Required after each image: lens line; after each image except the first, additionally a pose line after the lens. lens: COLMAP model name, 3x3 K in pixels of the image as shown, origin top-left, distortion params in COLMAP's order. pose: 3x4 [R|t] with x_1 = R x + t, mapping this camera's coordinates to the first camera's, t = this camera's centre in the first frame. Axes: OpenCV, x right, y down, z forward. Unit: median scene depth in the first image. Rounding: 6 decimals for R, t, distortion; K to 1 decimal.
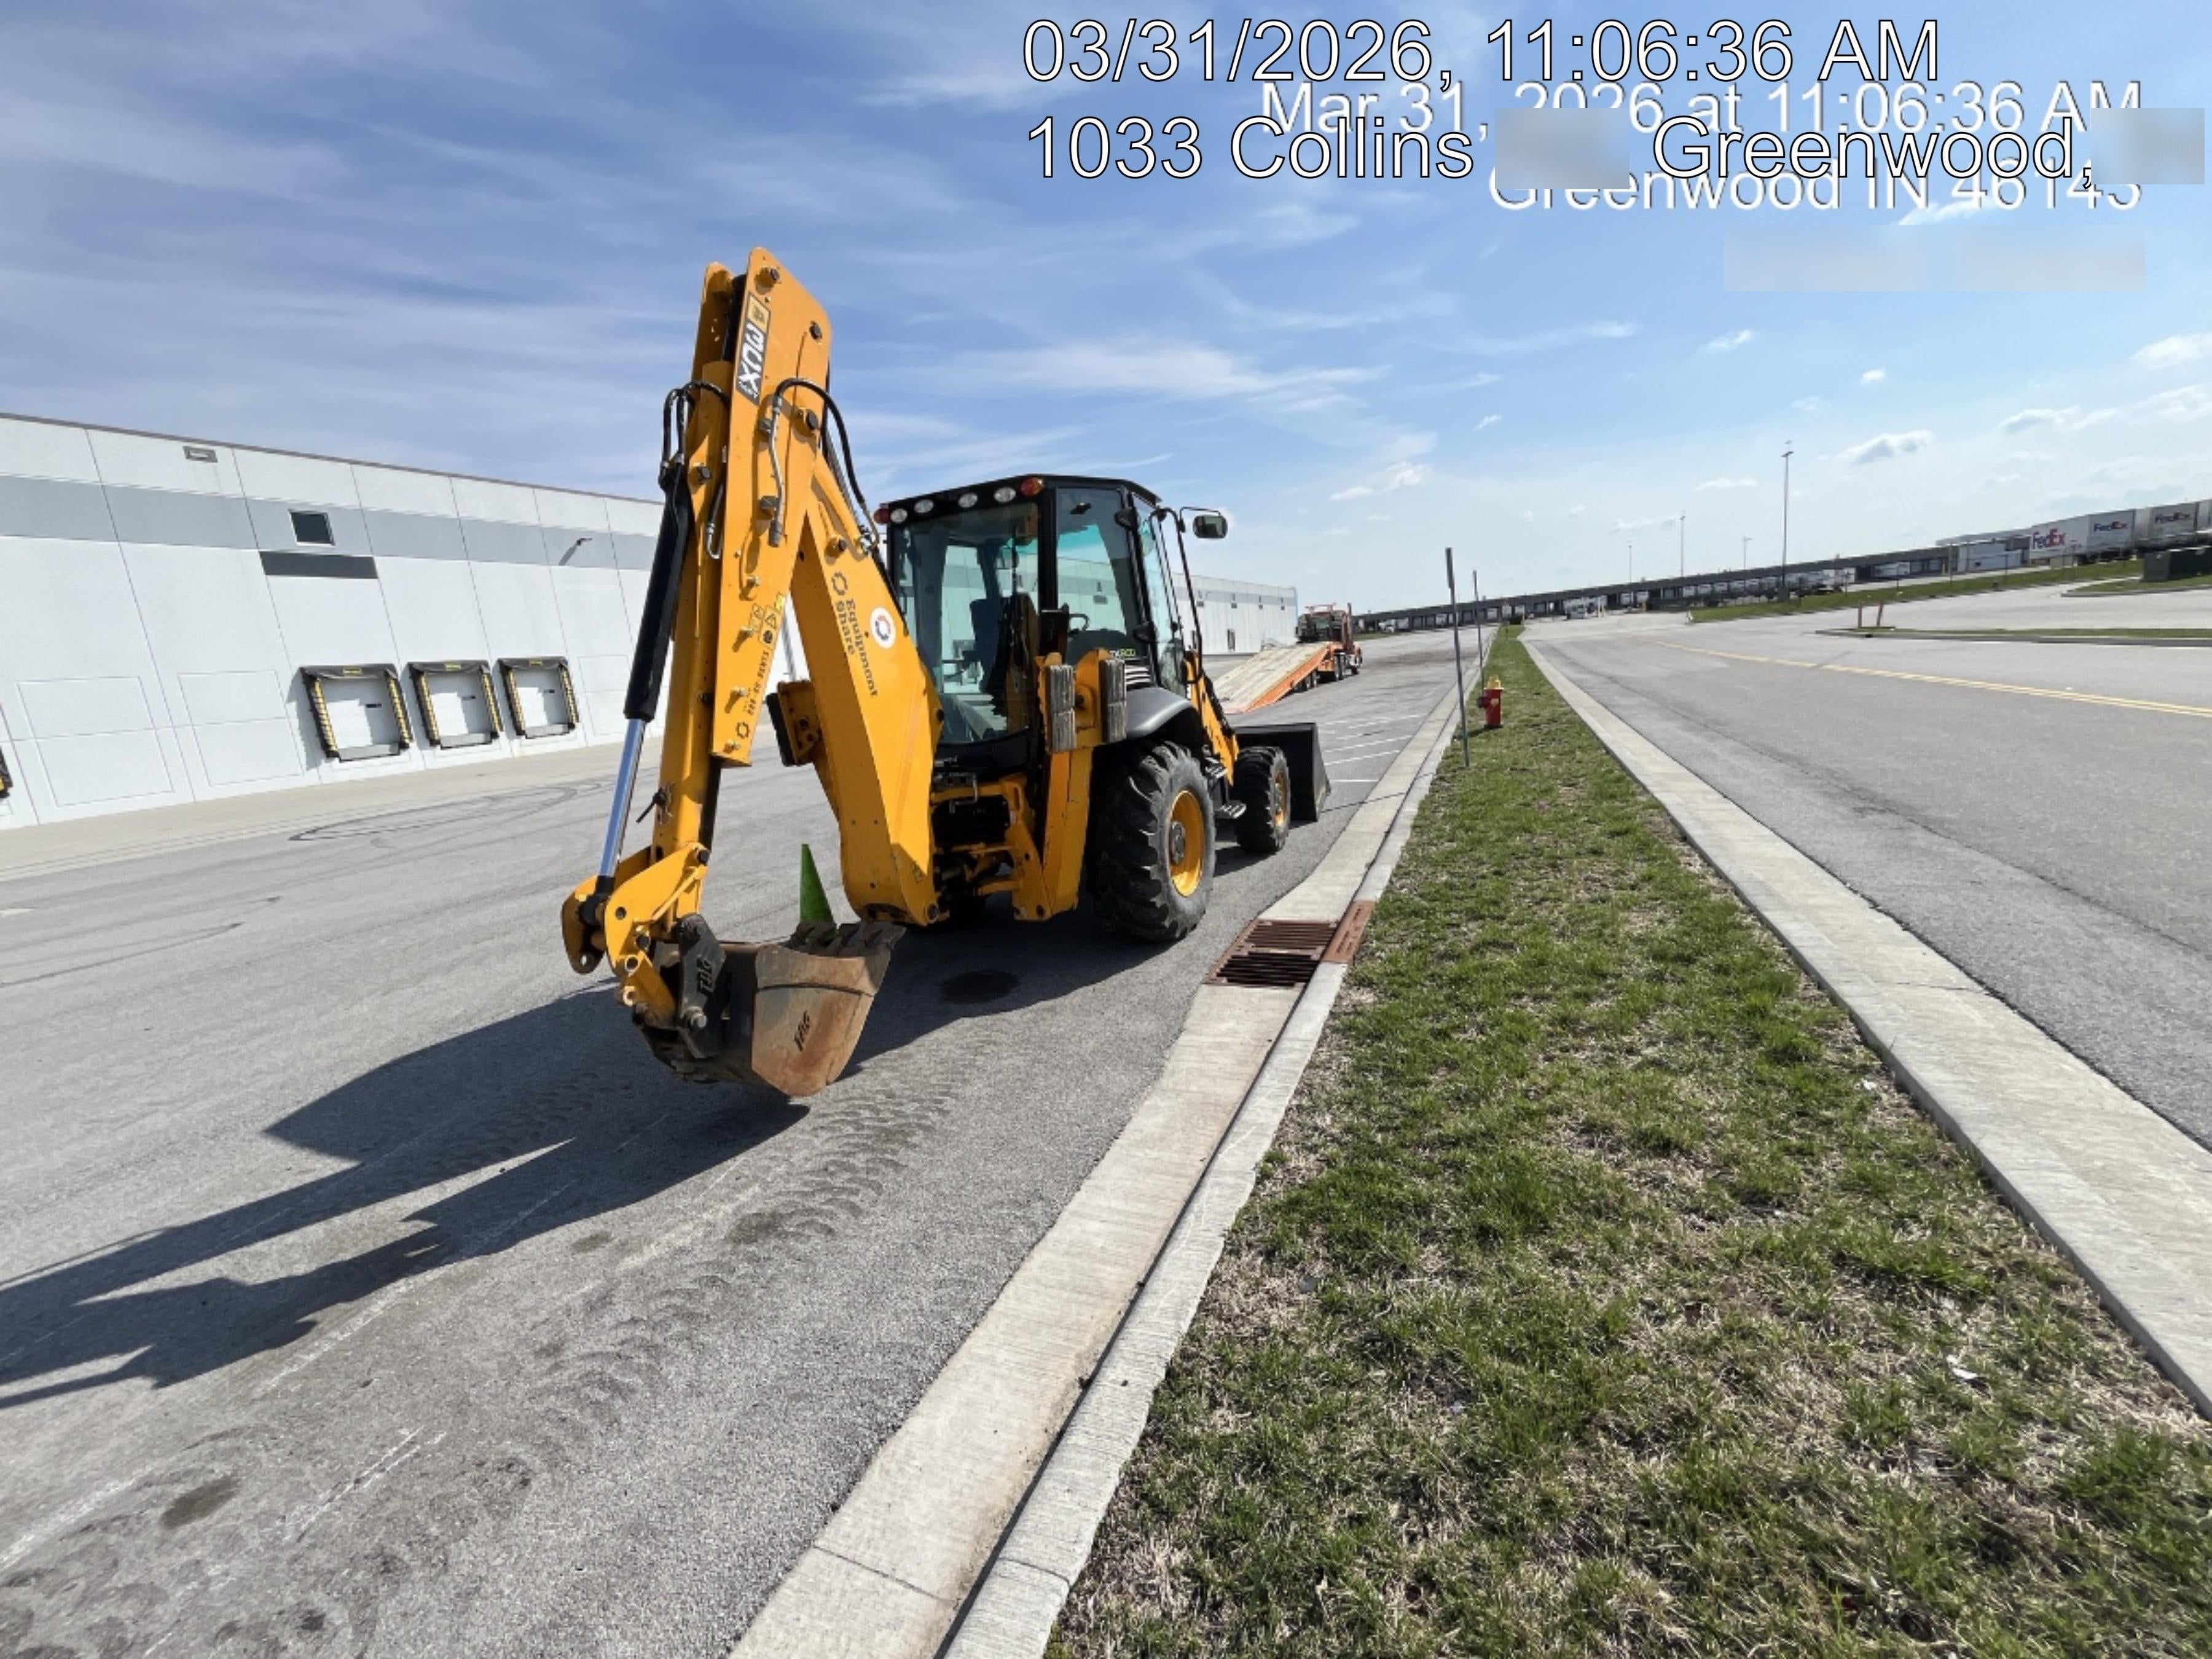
lens RADIAL K [[829.4, 0, 1106.0], [0, 829.4, 829.5], [0, 0, 1]] dist [-0.013612, -0.000054]
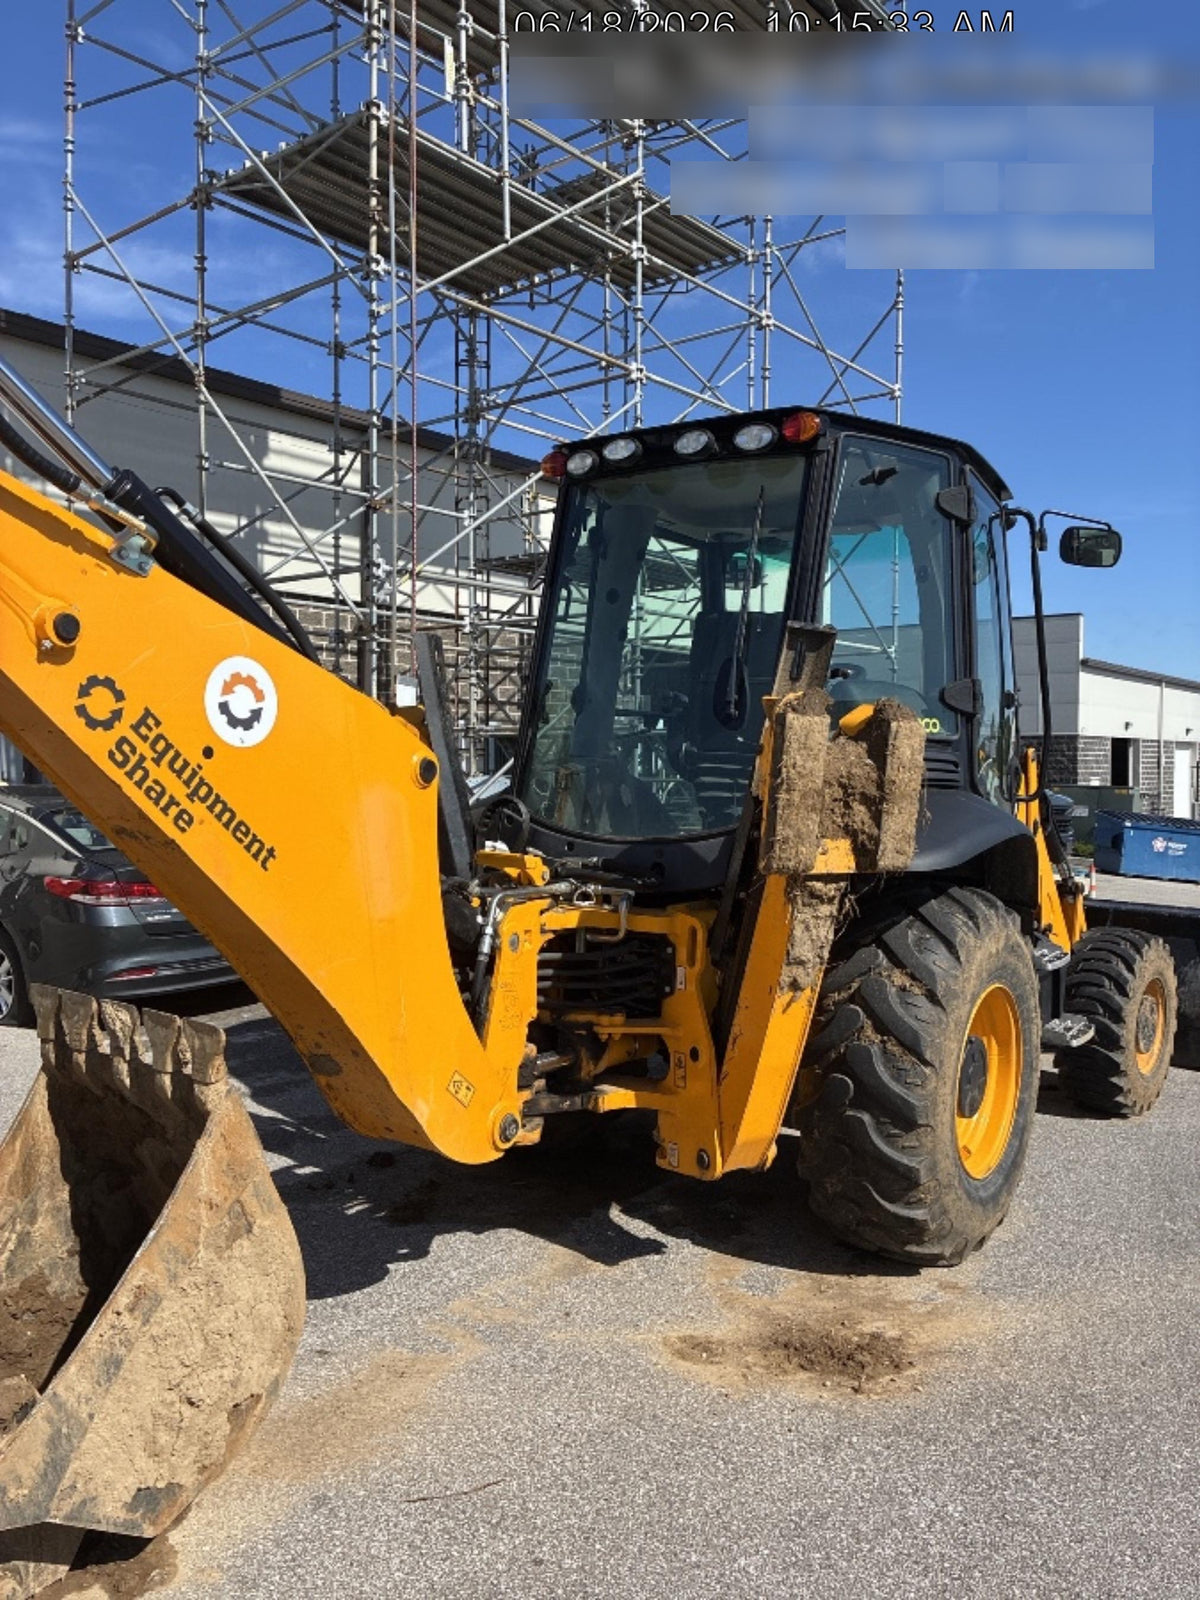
lens RADIAL K [[1167.9, 0, 622.5], [0, 1167.9, 797.2], [0, 0, 1]] dist [0.004738, -0.002005]
pose [[0.970220, 0.136599, -0.200034, -0.009743], [-0.167985, 0.974407, -0.149372, -0.009157], [0.174510, 0.178526, 0.968336, 0.206530]]
